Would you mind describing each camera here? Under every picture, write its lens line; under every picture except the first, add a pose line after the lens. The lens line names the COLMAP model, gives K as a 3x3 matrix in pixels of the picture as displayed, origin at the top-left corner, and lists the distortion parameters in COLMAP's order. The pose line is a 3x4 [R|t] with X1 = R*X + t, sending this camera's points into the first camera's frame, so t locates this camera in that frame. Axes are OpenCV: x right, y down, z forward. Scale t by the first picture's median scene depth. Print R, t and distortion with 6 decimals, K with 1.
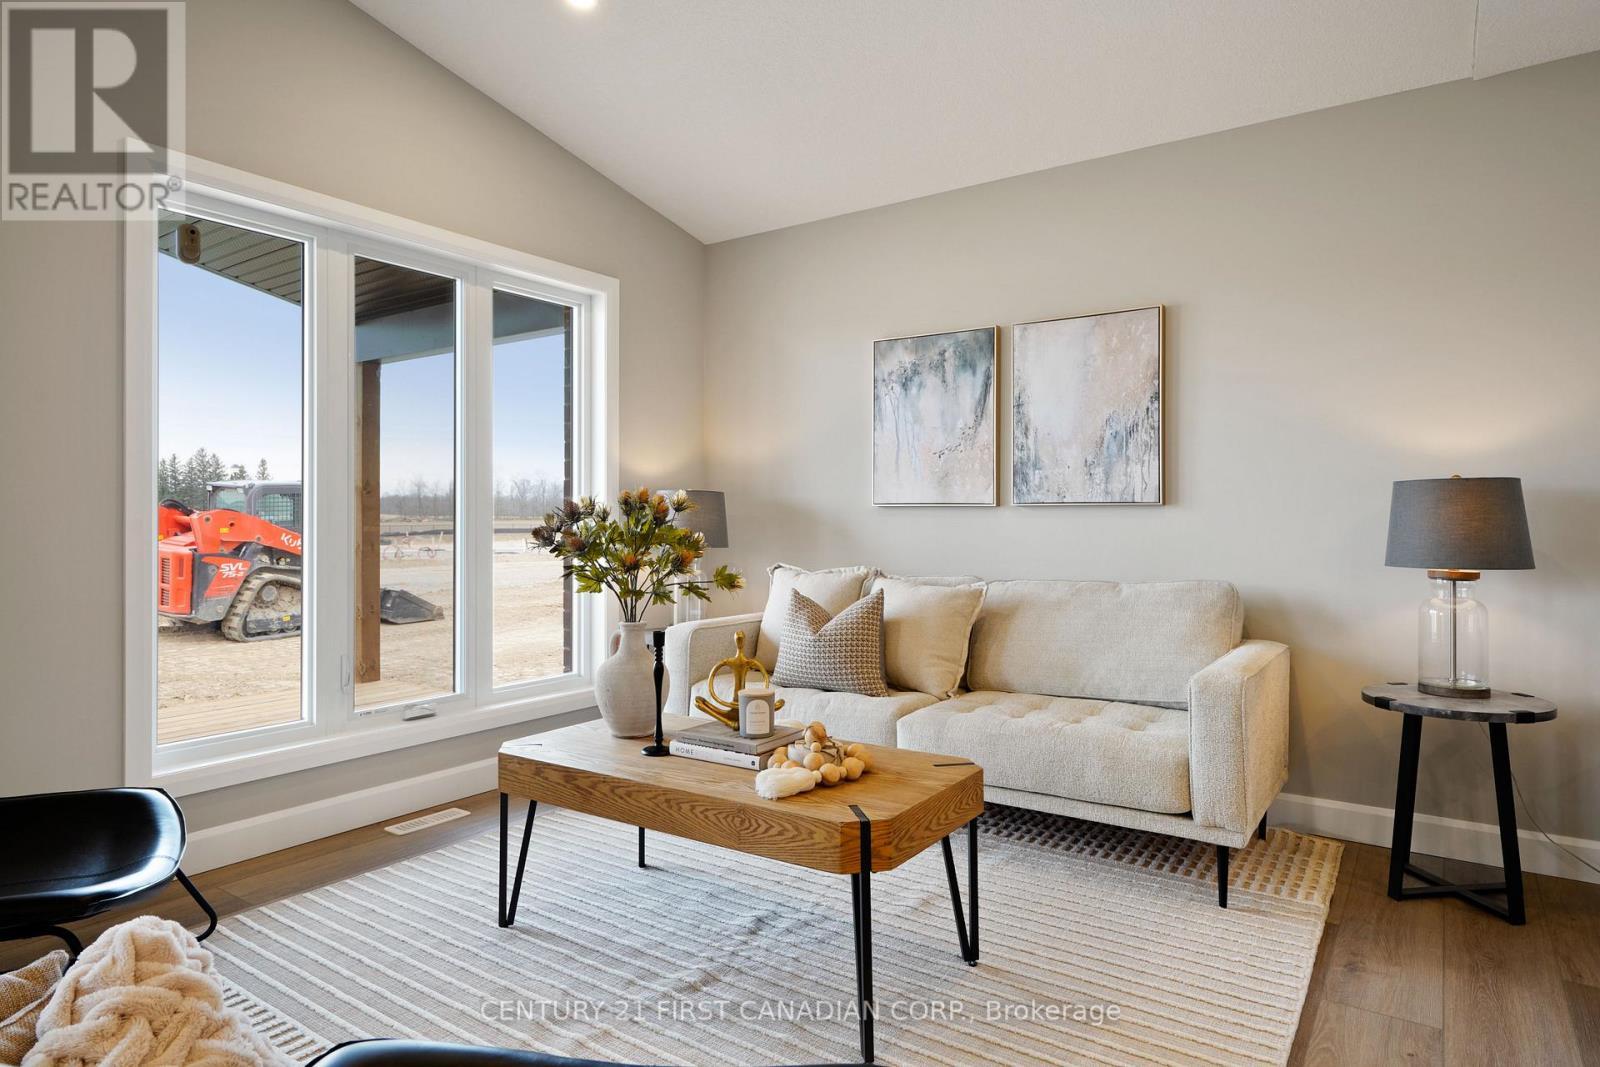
lens RADIAL K [[915.4, 0, 812.6], [0, 915.4, 508.7], [0, 0, 1]] dist [0.003638, 0.000238]
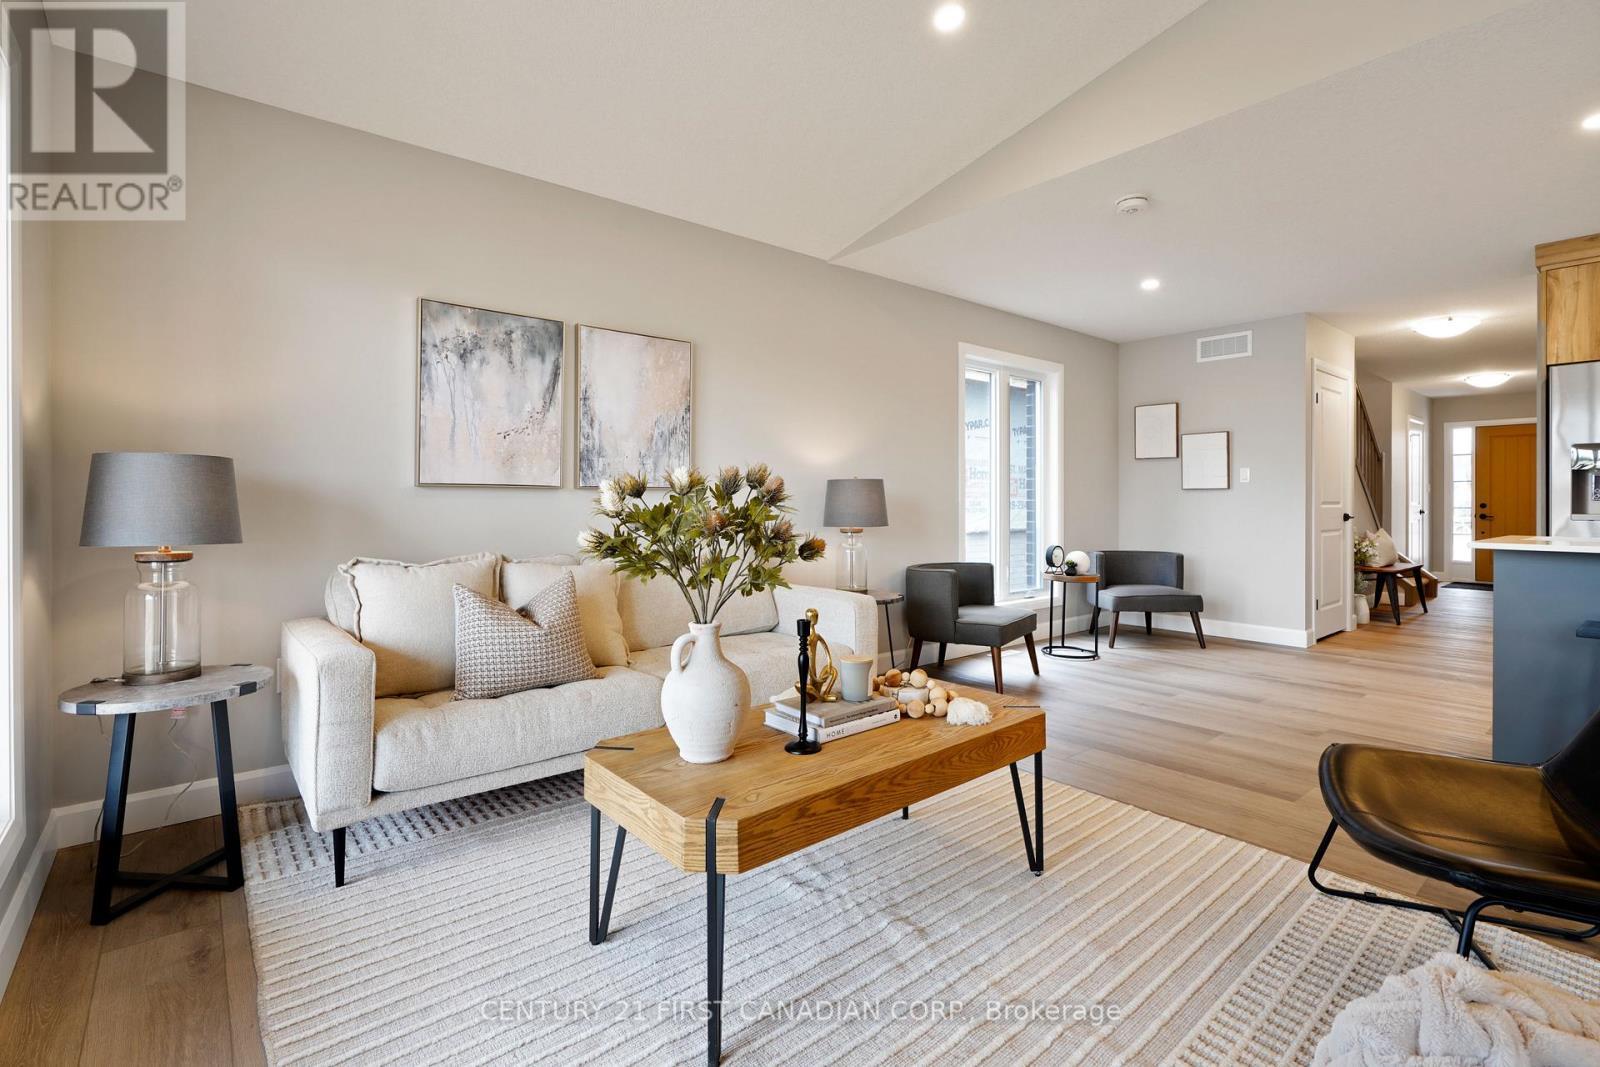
lens RADIAL K [[734.0, 0, 788.5], [0, 734.0, 503.2], [0, 0, 1]] dist [-0.017025, -0.000989]
pose [[0.284835, -0.000408, 0.958576, -0.541404], [-0.008388, 0.999961, 0.002918, 0.009351], [-0.958540, -0.008872, 0.284821, 0.493052]]
